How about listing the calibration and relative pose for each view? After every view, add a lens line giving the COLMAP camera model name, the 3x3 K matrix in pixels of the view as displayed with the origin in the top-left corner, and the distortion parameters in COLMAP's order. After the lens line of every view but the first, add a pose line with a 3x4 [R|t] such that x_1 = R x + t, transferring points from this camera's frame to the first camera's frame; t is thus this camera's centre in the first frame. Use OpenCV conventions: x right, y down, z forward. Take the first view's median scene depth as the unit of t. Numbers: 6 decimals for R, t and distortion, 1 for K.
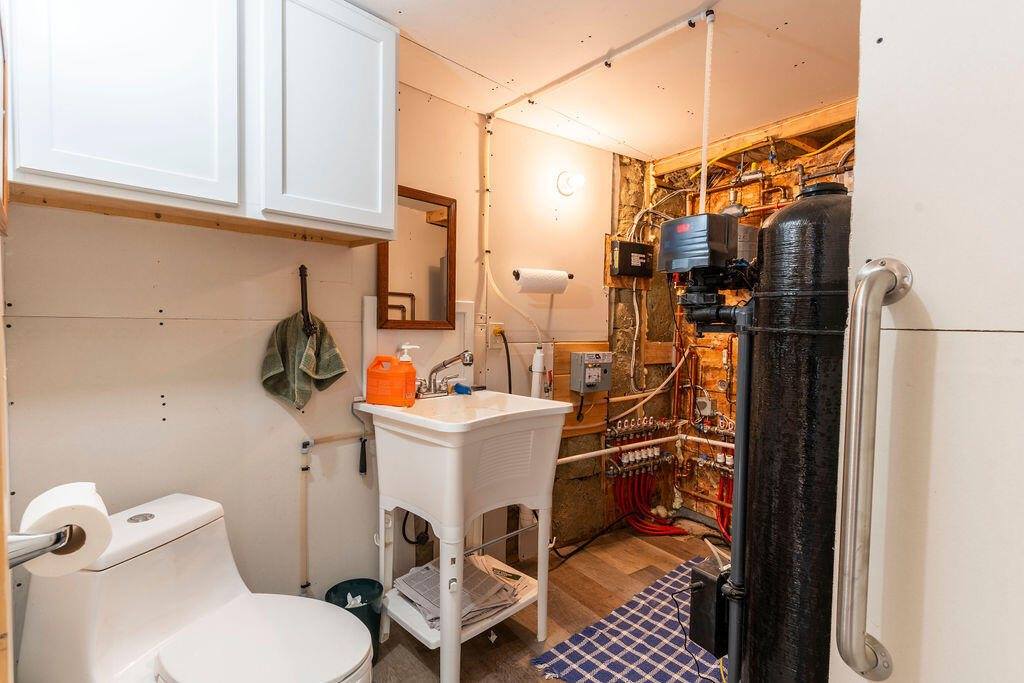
lens RADIAL K [[481.7, 0, 507.0], [0, 481.7, 344.3], [0, 0, 1]] dist [-0.000893, 0.000862]
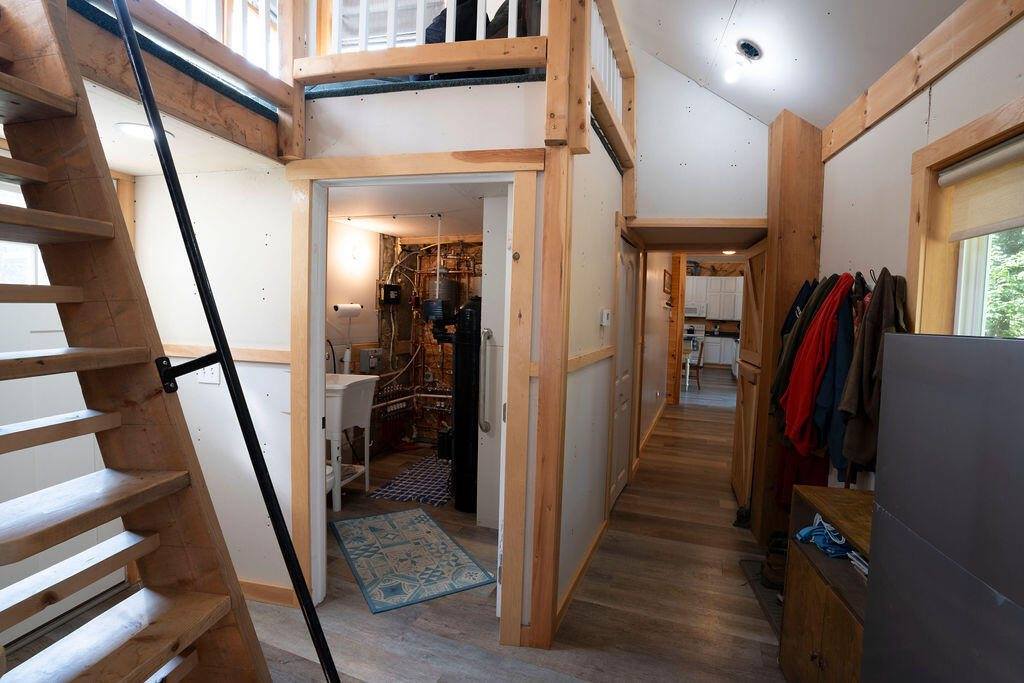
lens RADIAL K [[481.7, 0, 505.1], [0, 481.7, 335.4], [0, 0, 1]] dist [-0.000893, 0.000862]
pose [[0.827044, -0.020780, 0.561753, -0.376426], [0.015444, 0.999779, 0.014246, -0.046743], [-0.561925, -0.003106, 0.827182, -0.667226]]
